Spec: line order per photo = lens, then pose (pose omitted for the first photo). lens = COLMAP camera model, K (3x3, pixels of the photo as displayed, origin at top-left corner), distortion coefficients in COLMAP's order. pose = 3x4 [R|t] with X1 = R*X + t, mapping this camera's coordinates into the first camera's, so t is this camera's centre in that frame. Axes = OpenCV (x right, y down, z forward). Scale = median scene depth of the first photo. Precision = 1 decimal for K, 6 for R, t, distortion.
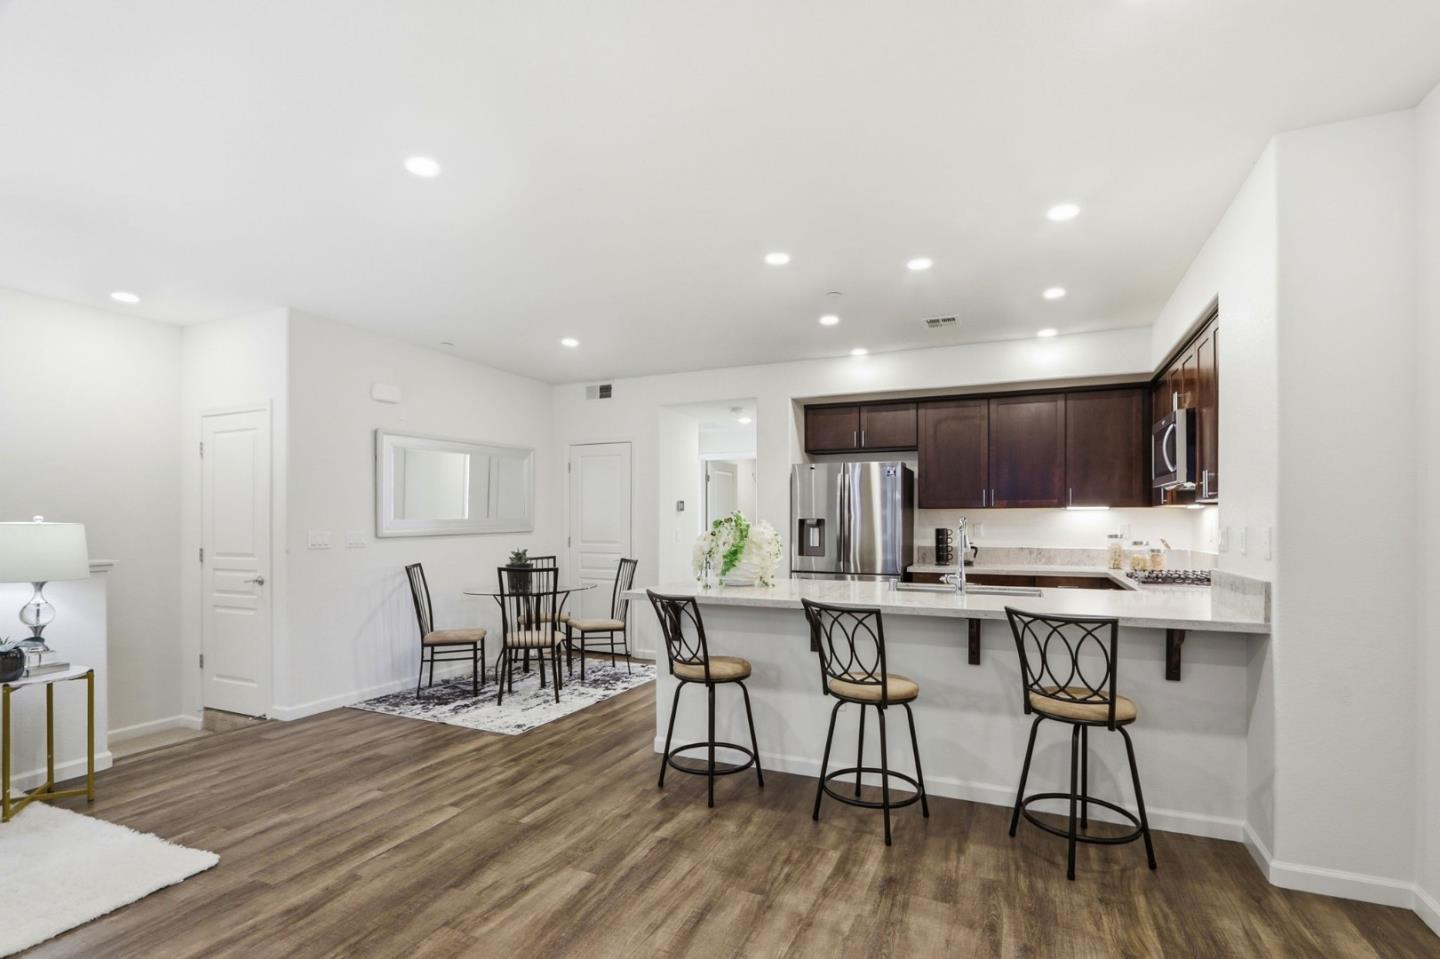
lens RADIAL K [[676.9, 0, 728.6], [0, 676.9, 521.0], [0, 0, 1]] dist [-0.010831, 0.000051]
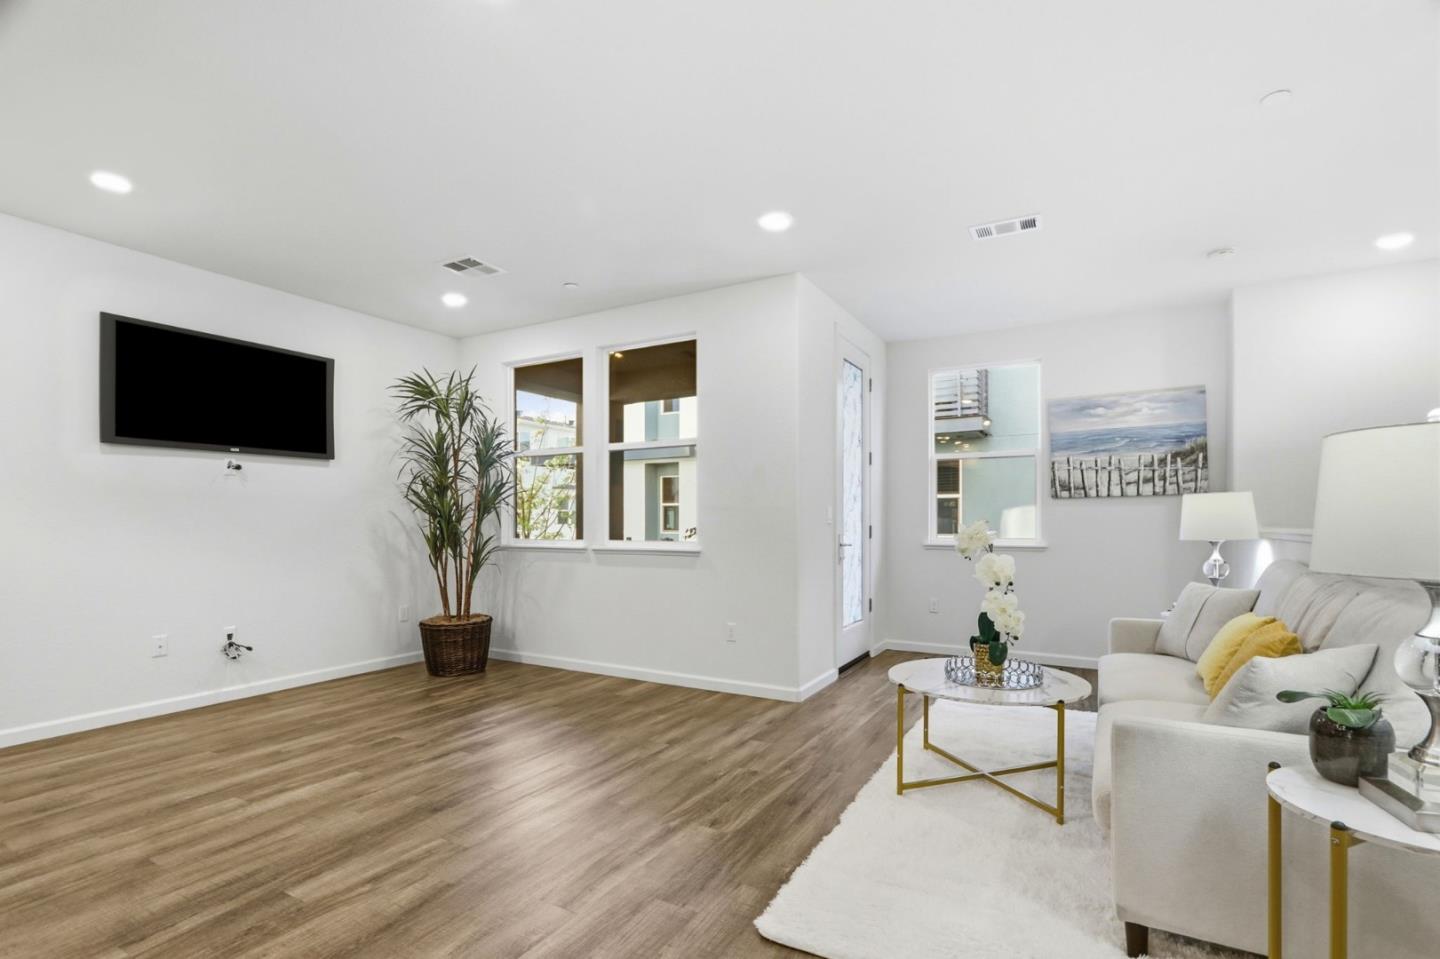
lens RADIAL K [[665.3, 0, 736.1], [0, 665.3, 518.2], [0, 0, 1]] dist [-0.012685, 0.000168]
pose [[-0.995651, 0.001780, 0.093147, -0.427627], [0.001320, 0.999987, -0.005001, 0.034655], [-0.093155, -0.004856, -0.995640, 0.907413]]
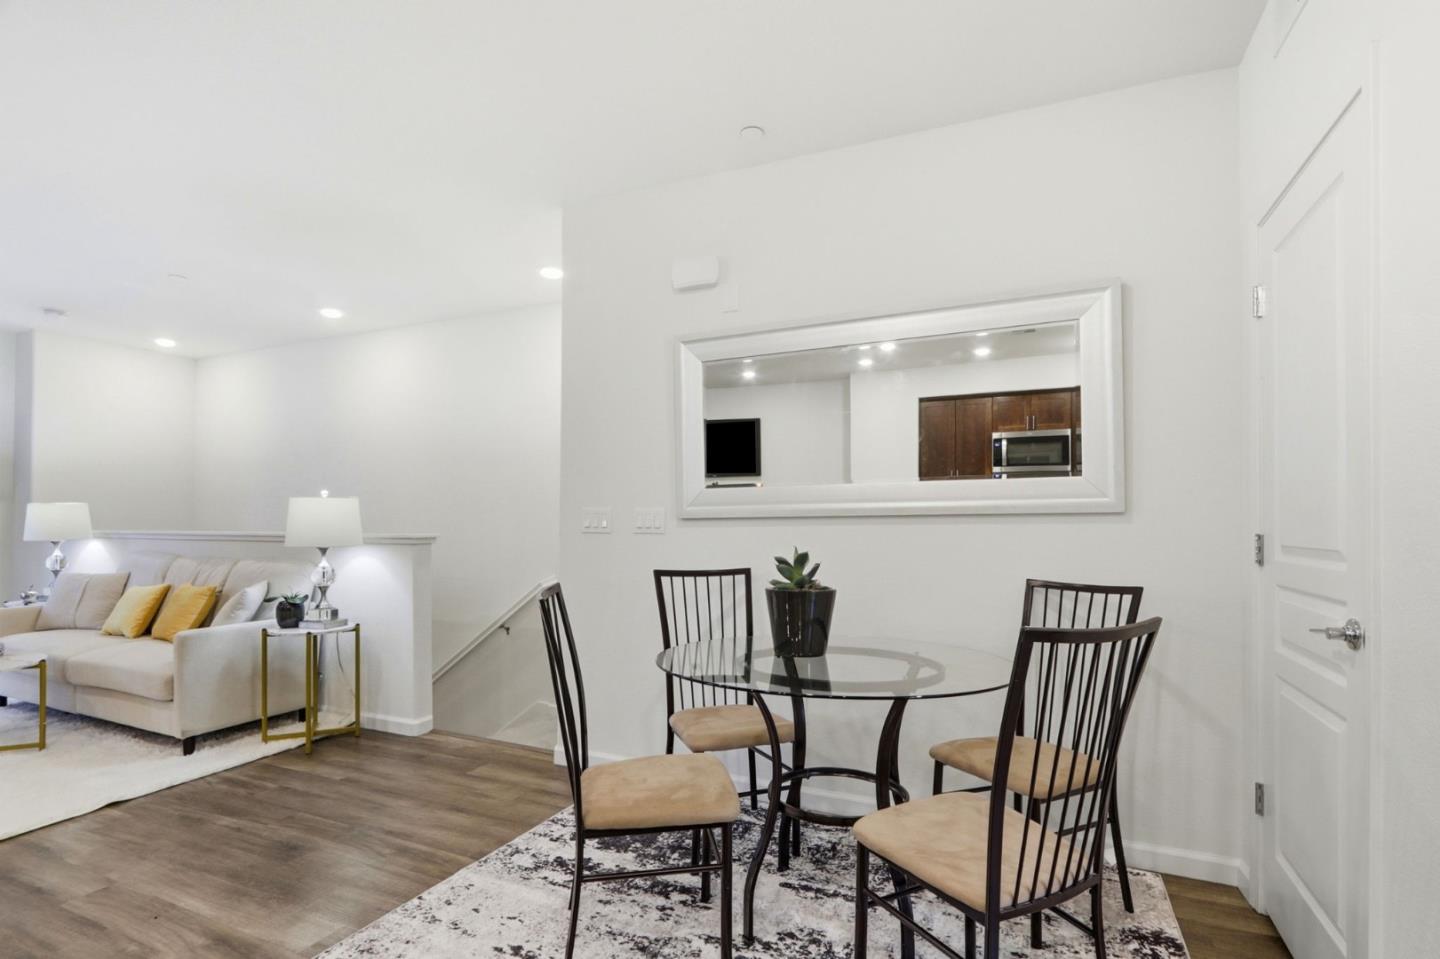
lens RADIAL K [[691.2, 0, 737.1], [0, 691.2, 517.7], [0, 0, 1]] dist [-0.028104, 0.000139]
pose [[0.002796, -0.000374, -0.999996, 0.096526], [0.000874, 1.000000, -0.000372, 0.024908], [0.999996, -0.000873, 0.002796, 1.099825]]
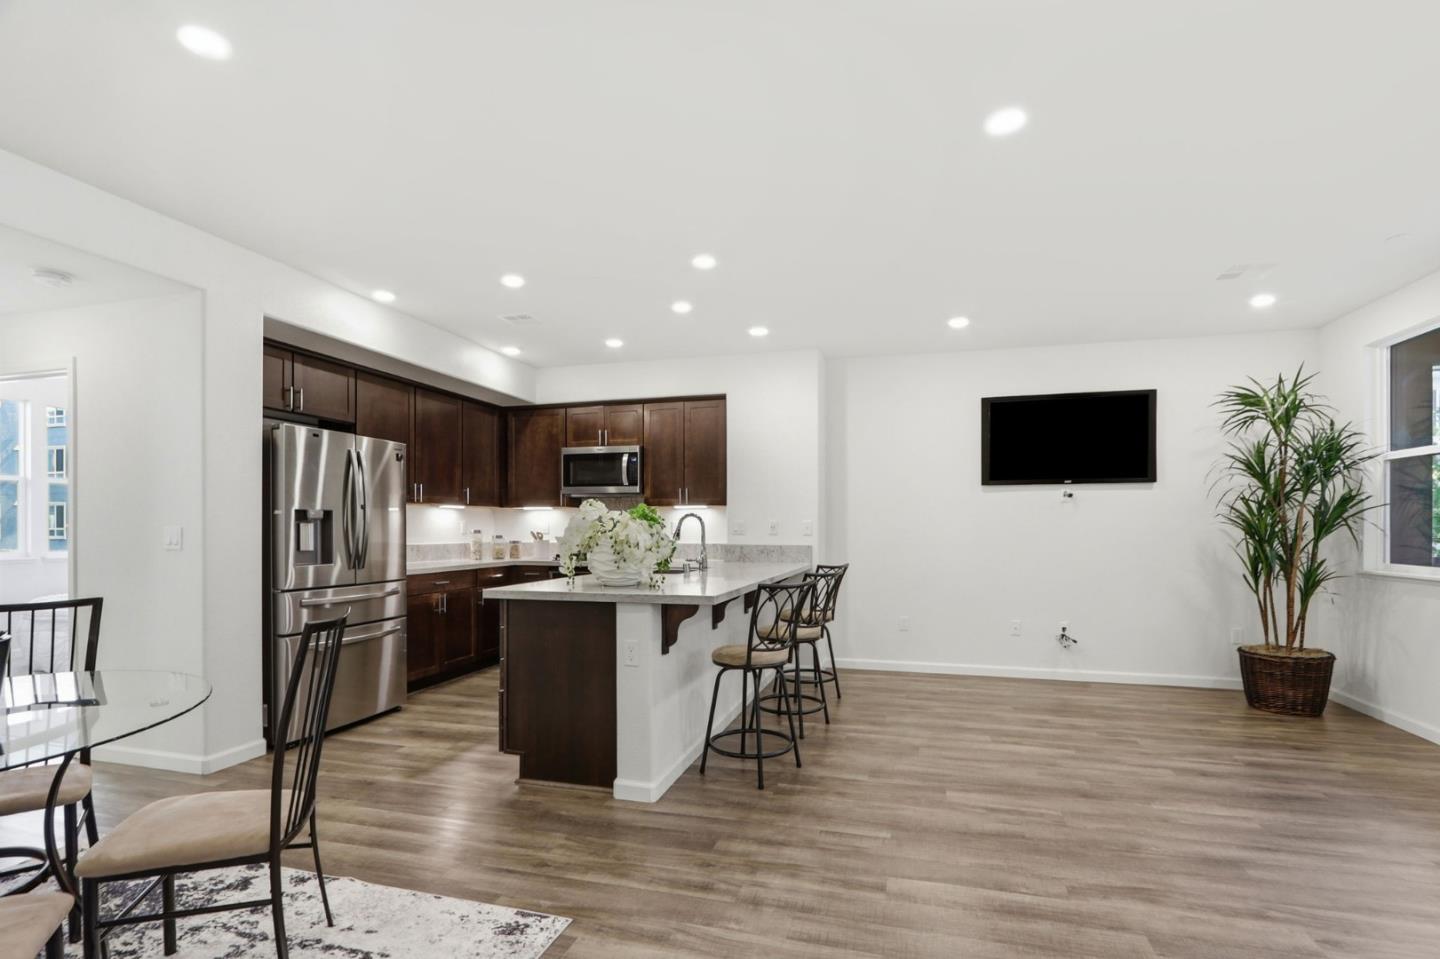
lens RADIAL K [[675.1, 0, 726.8], [0, 675.1, 528.9], [0, 0, 1]] dist [-0.008953, -0.000091]
pose [[-0.139220, -0.002894, 0.990257, -0.717092], [-0.001841, 0.999995, 0.002664, 0.015346], [-0.990260, -0.001452, -0.139224, 0.817365]]
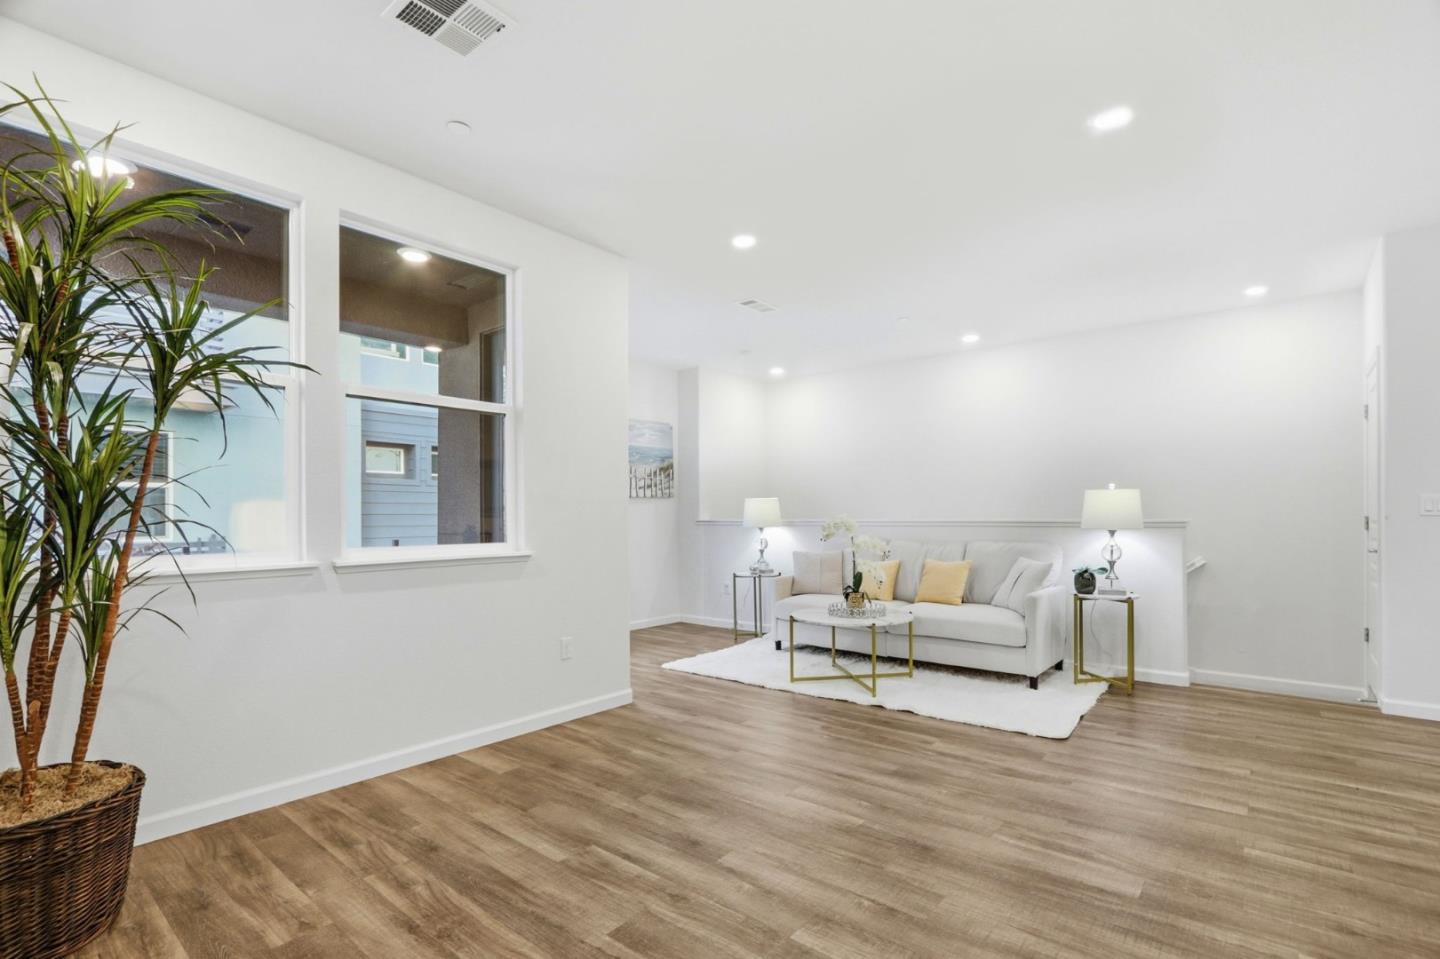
lens RADIAL K [[665.3, 0, 736.1], [0, 665.3, 518.2], [0, 0, 1]] dist [-0.012685, 0.000168]
pose [[-0.268437, 0.005274, -0.963283, 0.352057], [0.004978, 0.999979, 0.004087, 0.034798], [0.963284, -0.003698, -0.268457, 0.387828]]
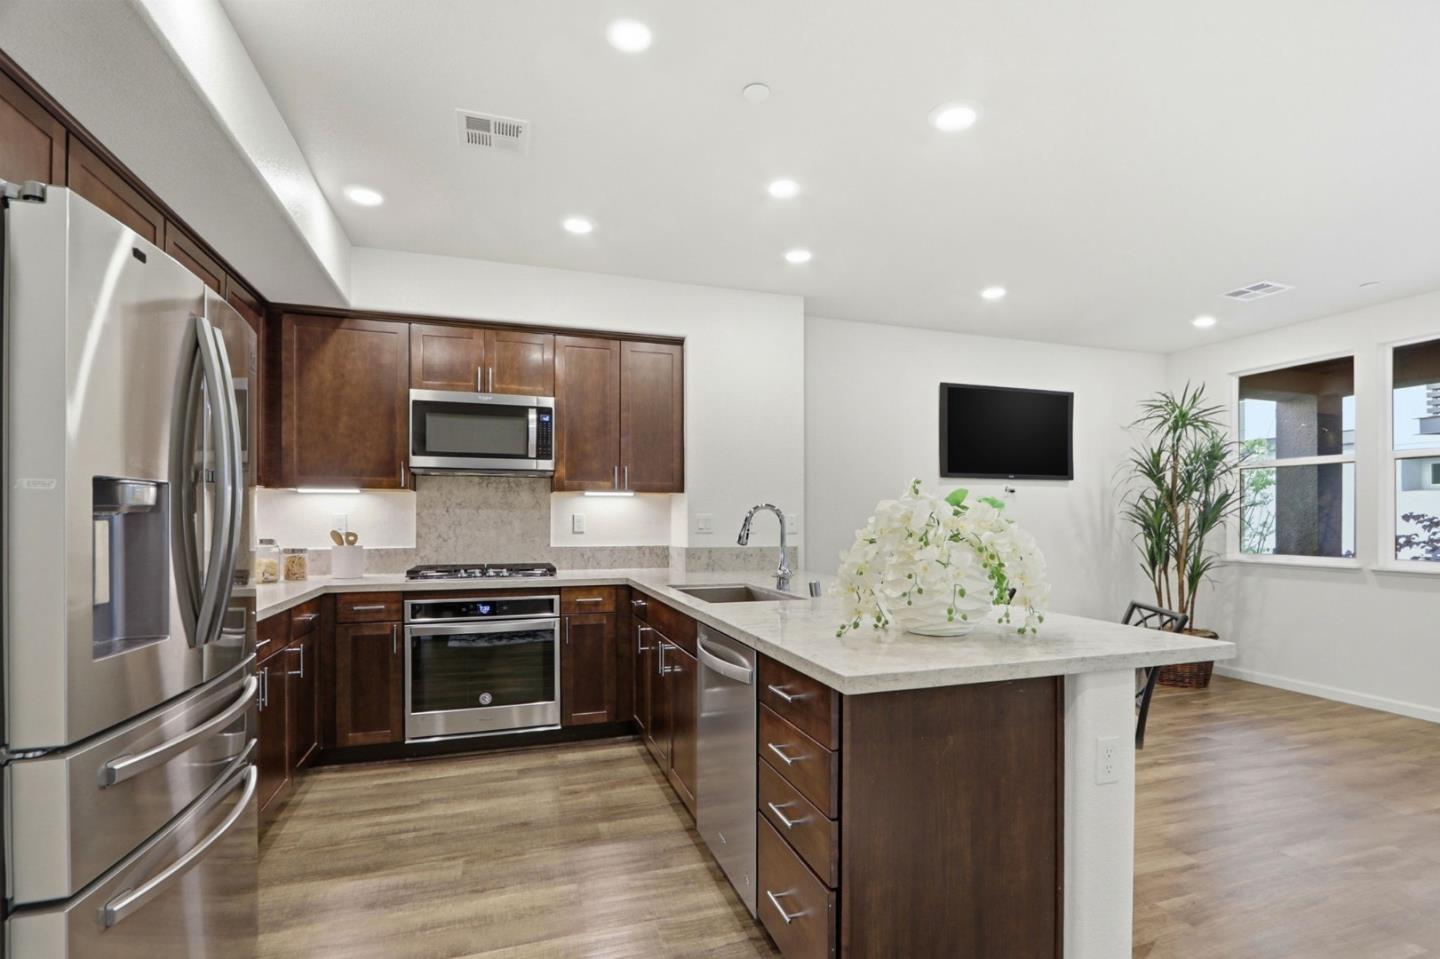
lens RADIAL K [[684.4, 0, 728.3], [0, 684.4, 525.4], [0, 0, 1]] dist [-0.011268, 0.000552]
pose [[-0.669960, -0.009110, 0.742341, -0.207856], [-0.003672, 0.999953, 0.008958, 0.009933], [-0.742388, 0.003275, -0.669962, 1.196060]]
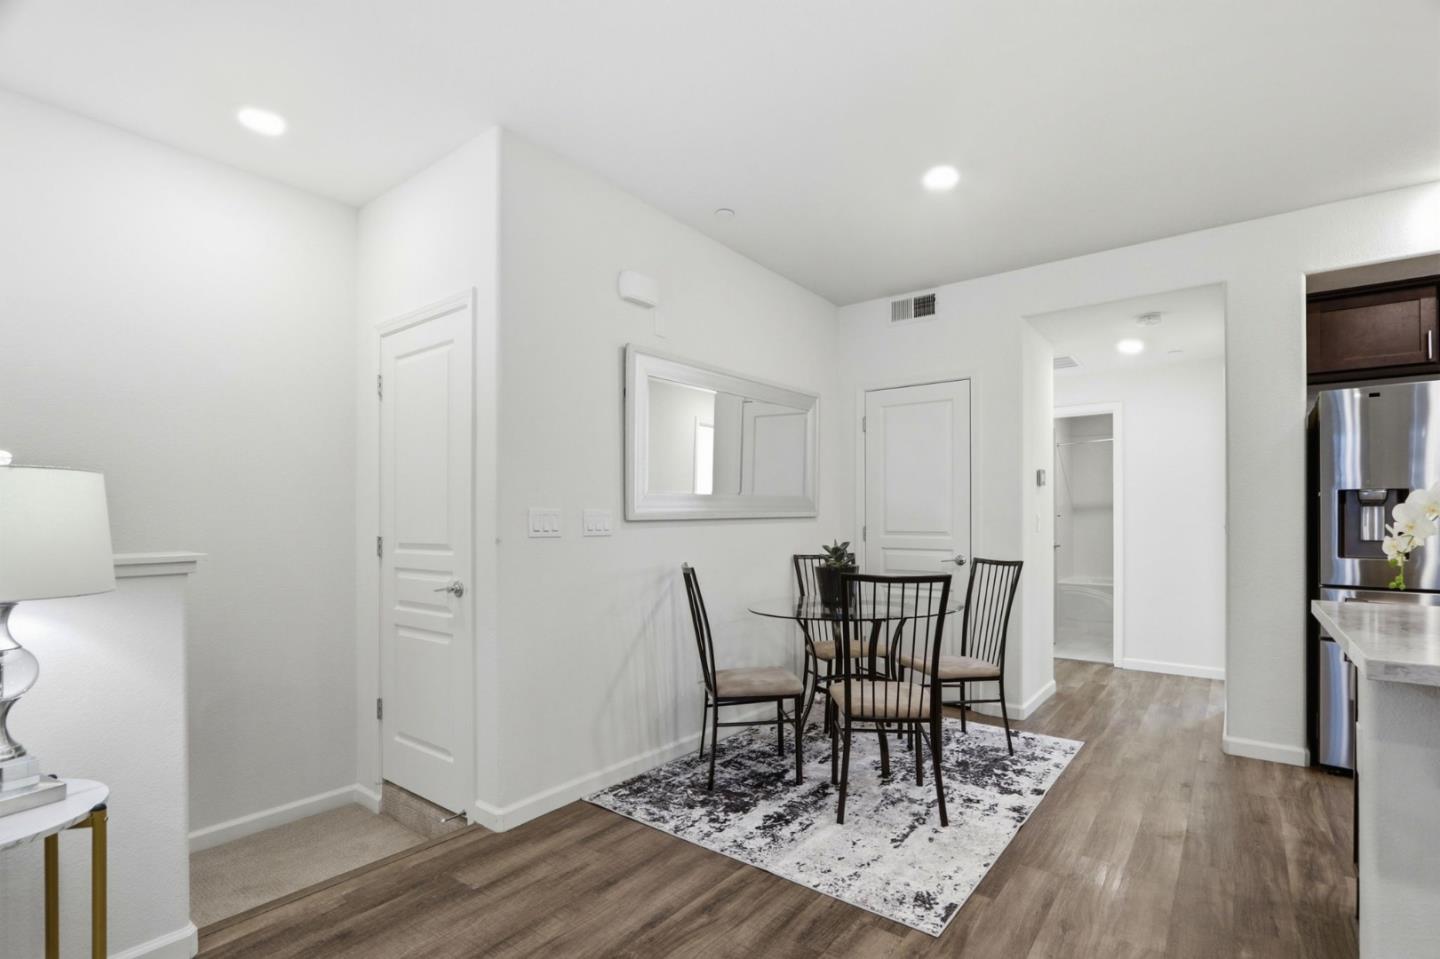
lens RADIAL K [[675.9, 0, 733.6], [0, 675.9, 517.5], [0, 0, 1]] dist [-0.012305, 0.000227]
pose [[0.972588, -0.001305, -0.232531, -0.294389], [0.000715, 0.999996, -0.002618, 0.023959], [0.232534, 0.002380, 0.972585, 0.439865]]
